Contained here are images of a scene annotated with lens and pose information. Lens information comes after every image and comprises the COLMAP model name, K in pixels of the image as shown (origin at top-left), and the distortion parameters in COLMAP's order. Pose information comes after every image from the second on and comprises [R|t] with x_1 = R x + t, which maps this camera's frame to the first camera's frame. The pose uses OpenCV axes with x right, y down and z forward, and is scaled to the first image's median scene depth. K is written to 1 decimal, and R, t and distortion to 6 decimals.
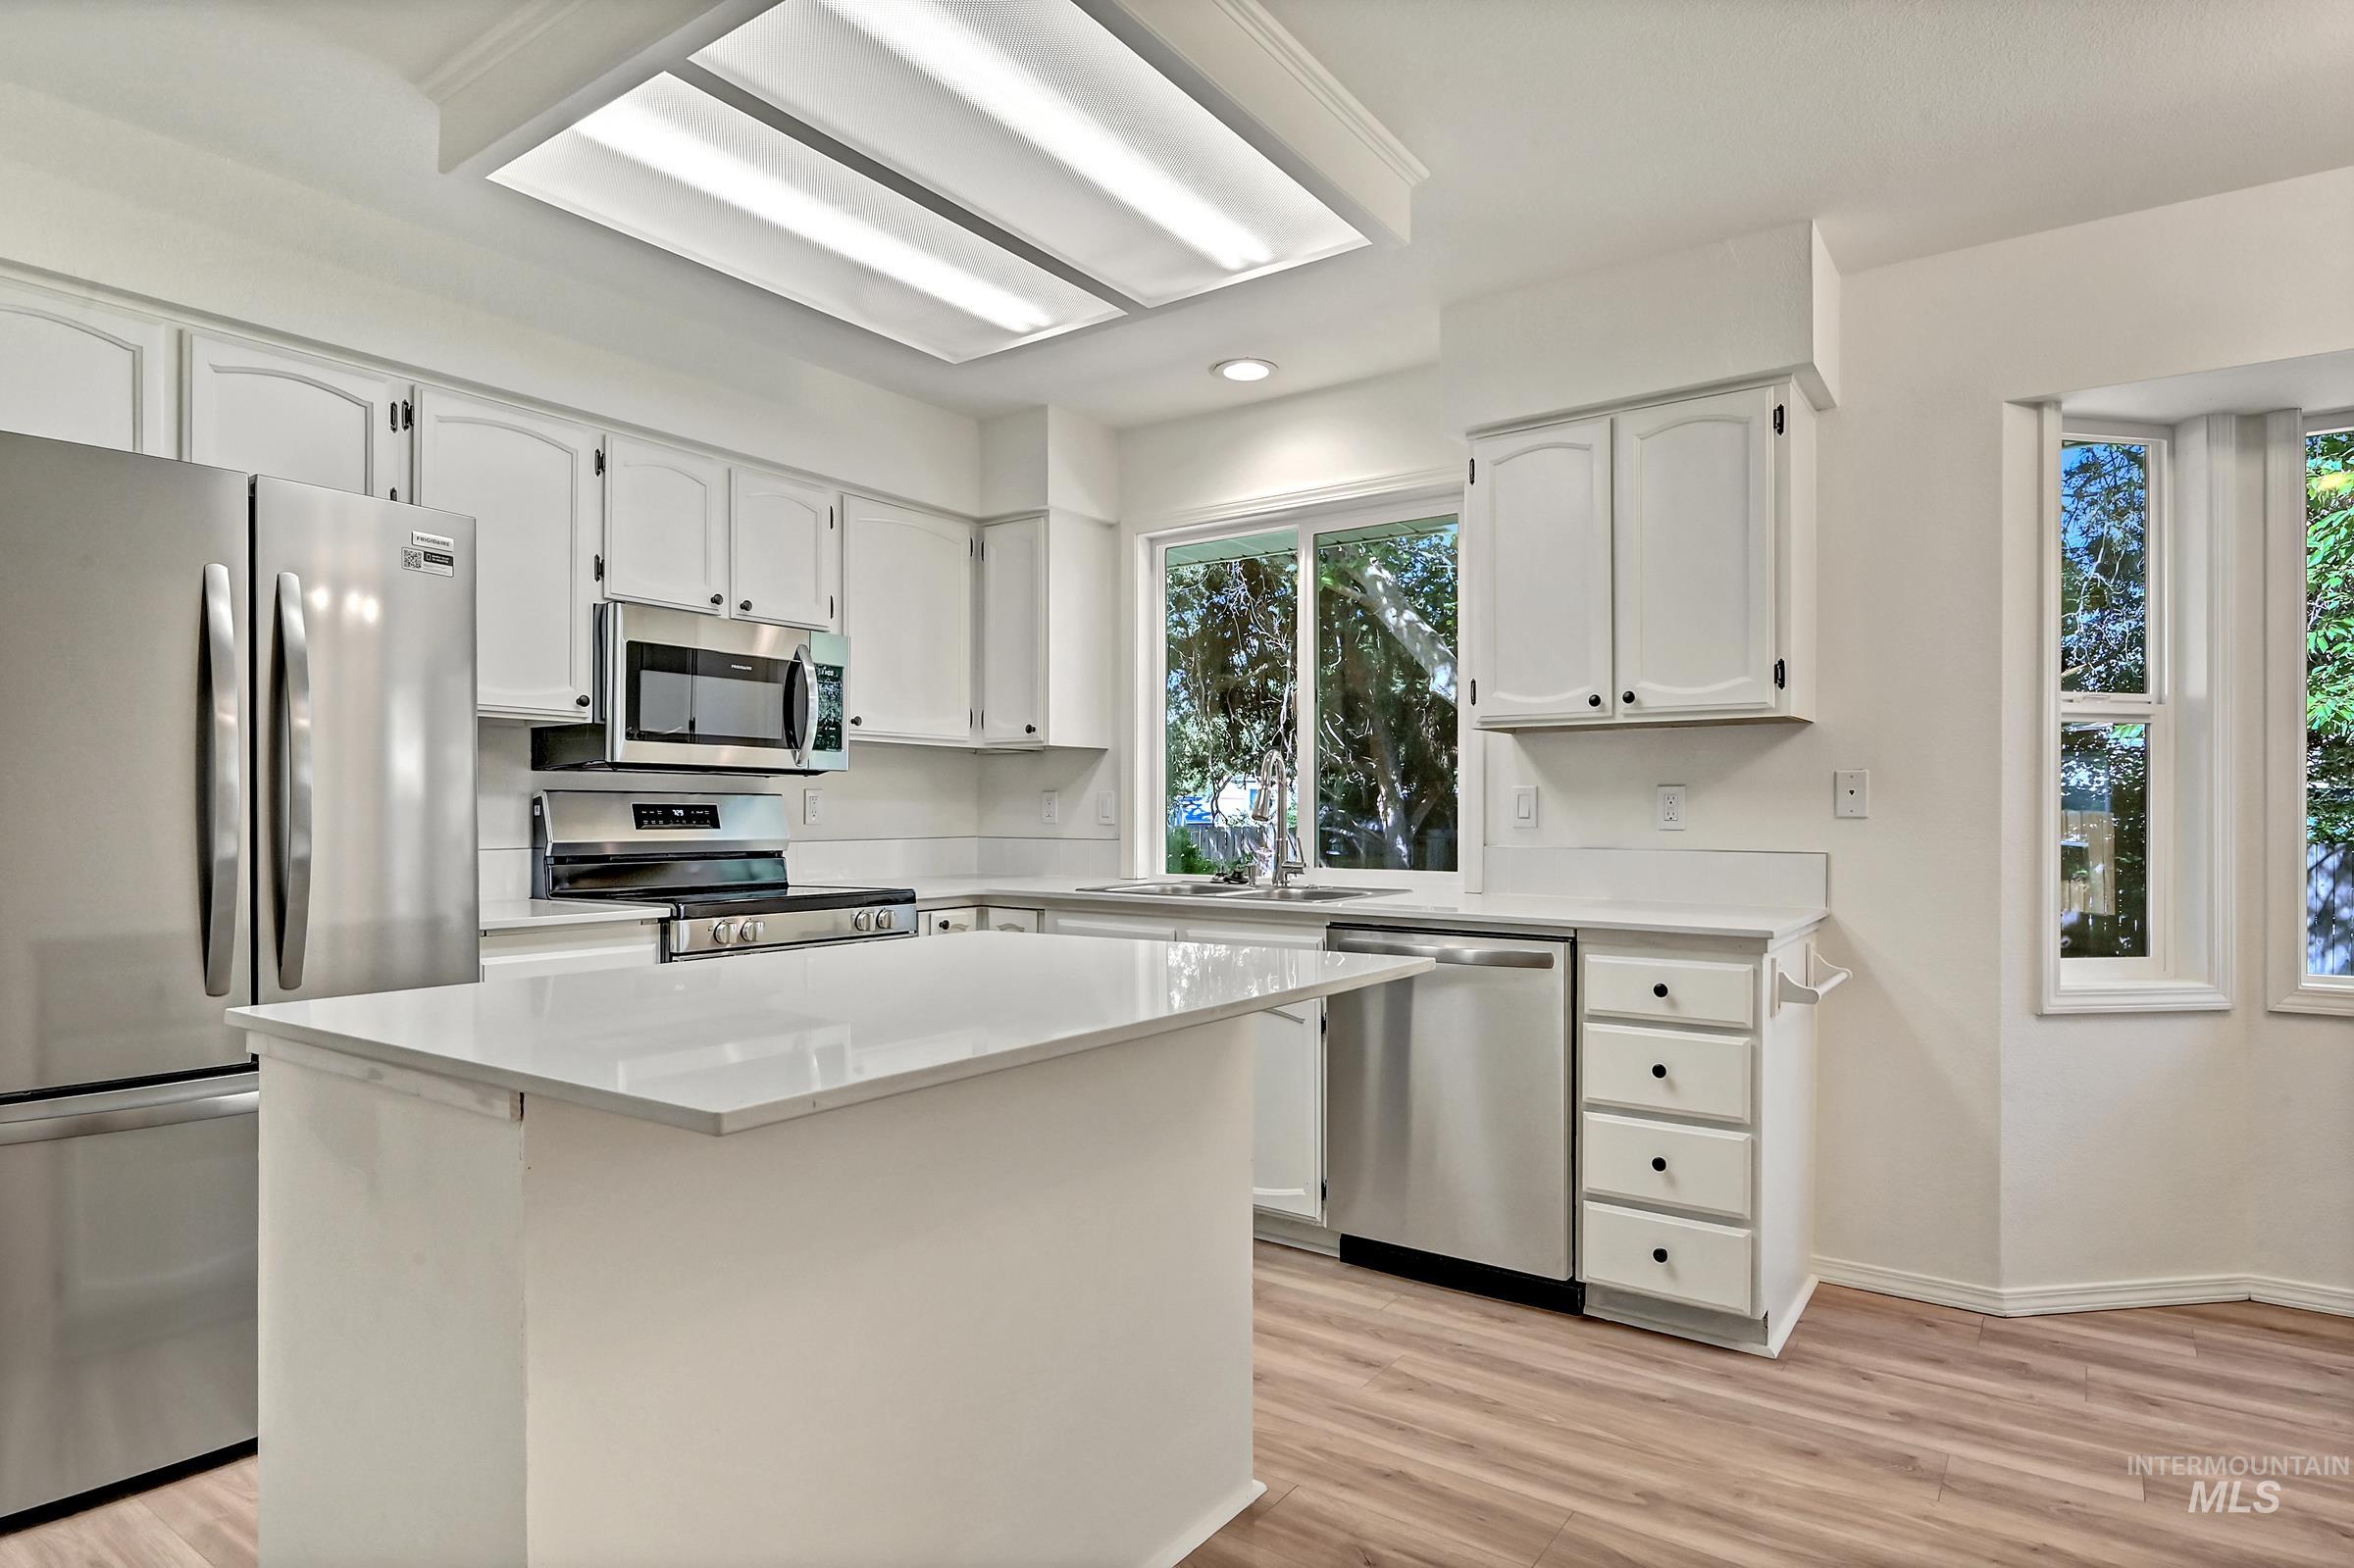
lens RADIAL K [[1262.5, 0, 1175.4], [0, 1262.5, 819.7], [0, 0, 1]] dist [0.000215, -0.000186]
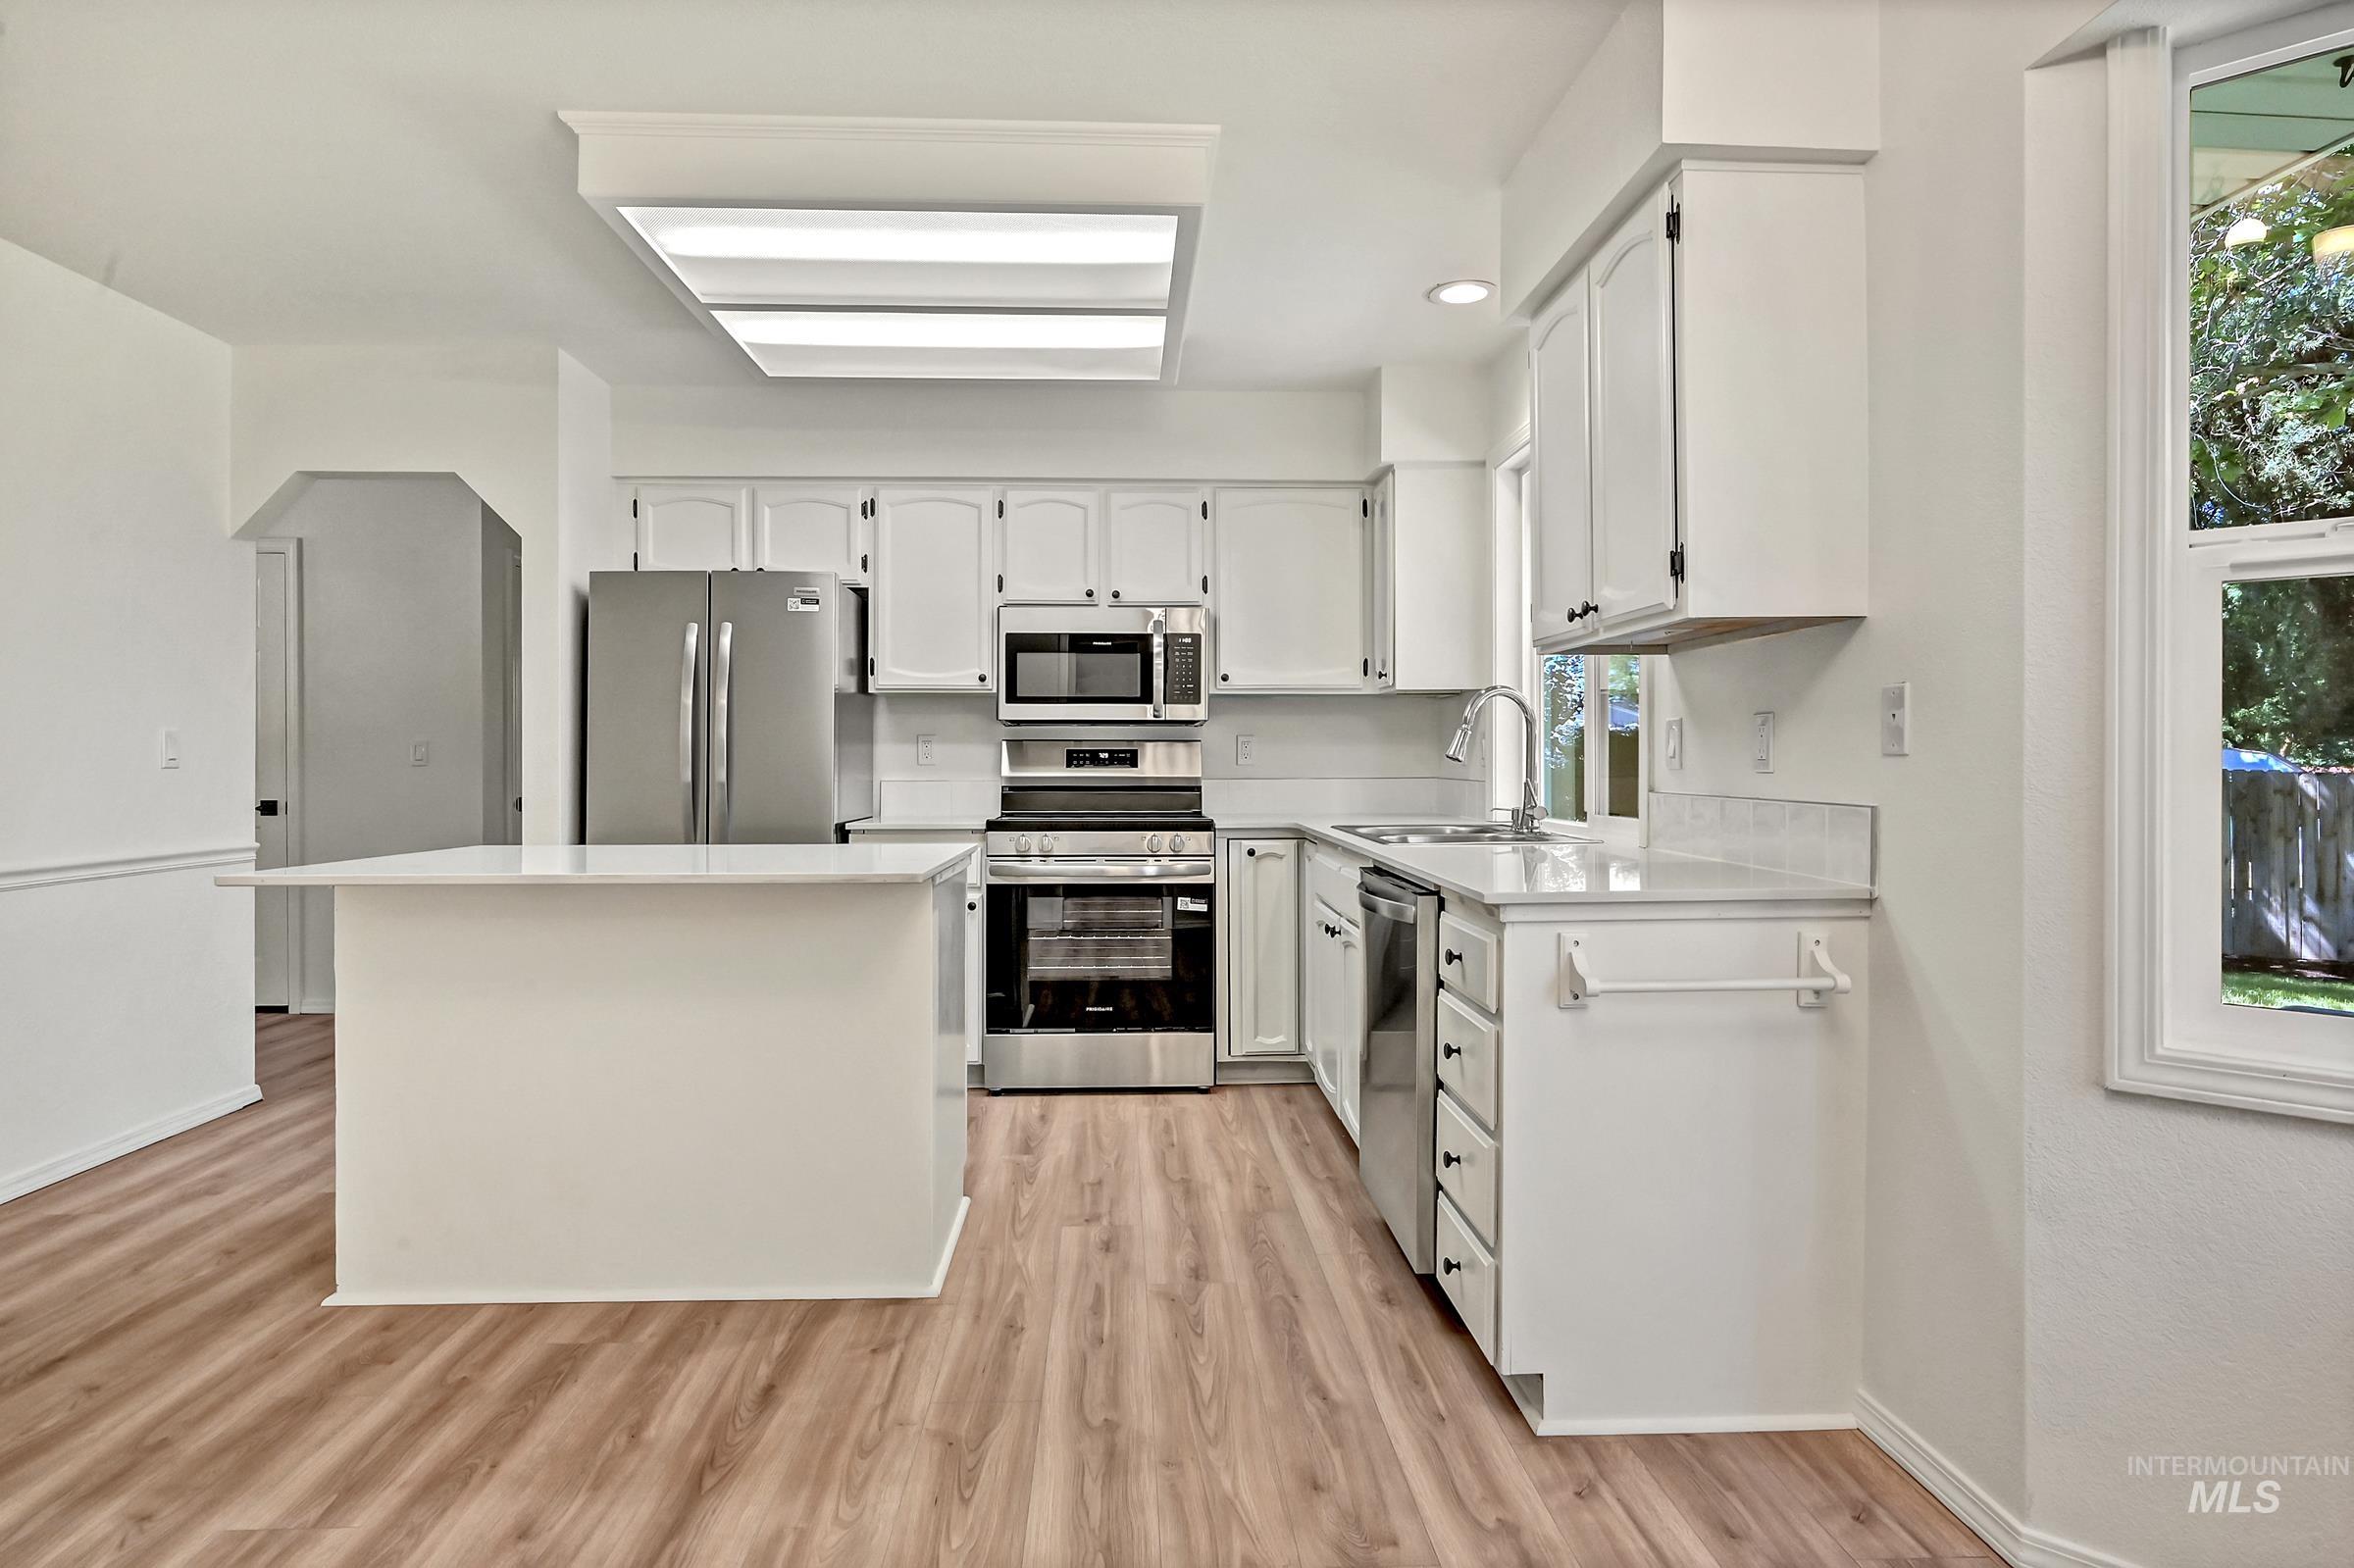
lens RADIAL K [[1262.5, 0, 1168.1], [0, 1262.5, 766.2], [0, 0, 1]] dist [0.000215, -0.000186]
pose [[0.623525, 0.002929, -0.781798, 0.784845], [-0.001579, 0.999996, 0.002487, 0.002580], [0.781802, -0.000316, 0.623527, 0.265426]]
